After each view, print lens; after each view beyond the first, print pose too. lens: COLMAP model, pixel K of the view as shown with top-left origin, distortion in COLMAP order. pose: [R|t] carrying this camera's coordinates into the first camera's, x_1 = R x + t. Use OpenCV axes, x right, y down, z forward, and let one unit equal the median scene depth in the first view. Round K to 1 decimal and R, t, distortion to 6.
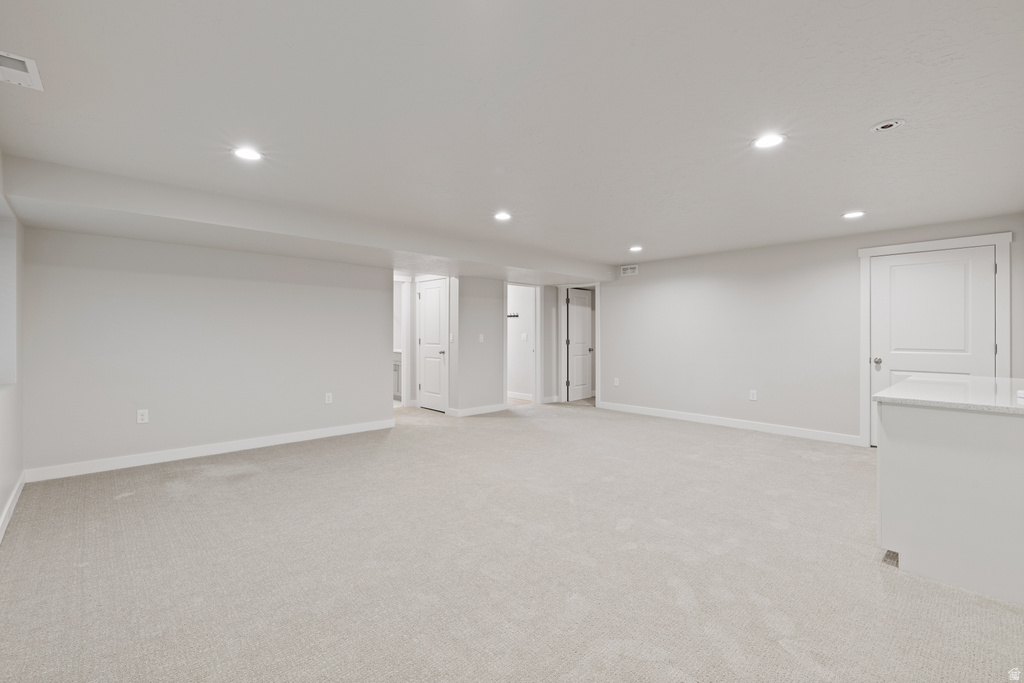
lens RADIAL K [[447.7, 0, 505.5], [0, 447.7, 337.4], [0, 0, 1]] dist [-0.006194, -0.000305]
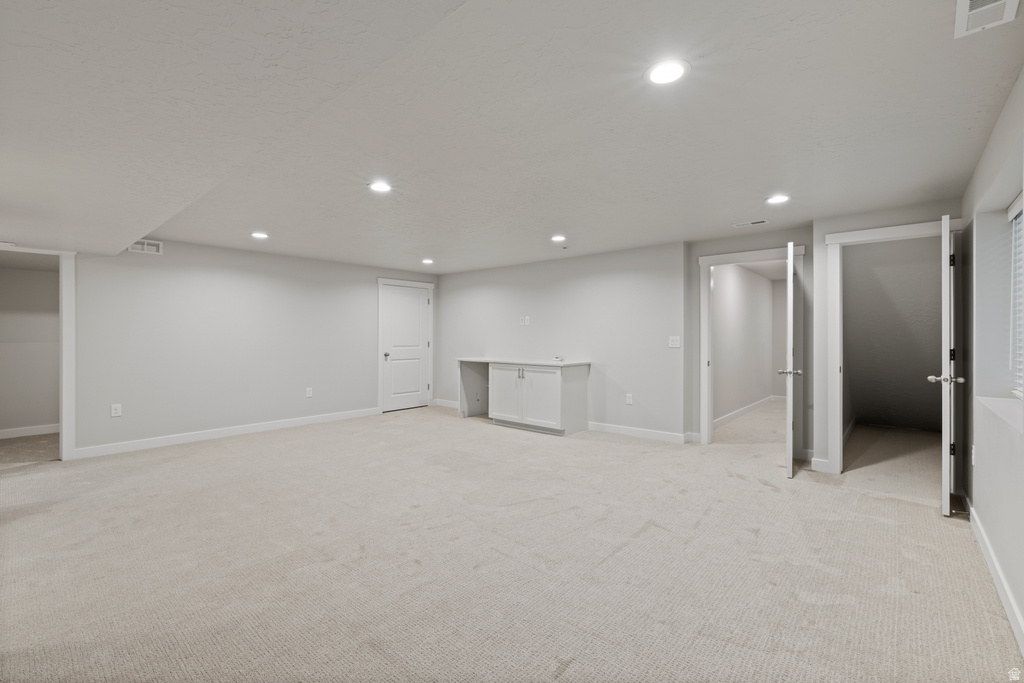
lens RADIAL K [[447.7, 0, 505.9], [0, 447.7, 337.4], [0, 0, 1]] dist [-0.006194, -0.000305]
pose [[-0.095377, -0.003466, 0.995435, -0.582311], [0.008910, 0.999951, 0.004336, -0.006417], [-0.995401, 0.009283, -0.095342, 0.623356]]
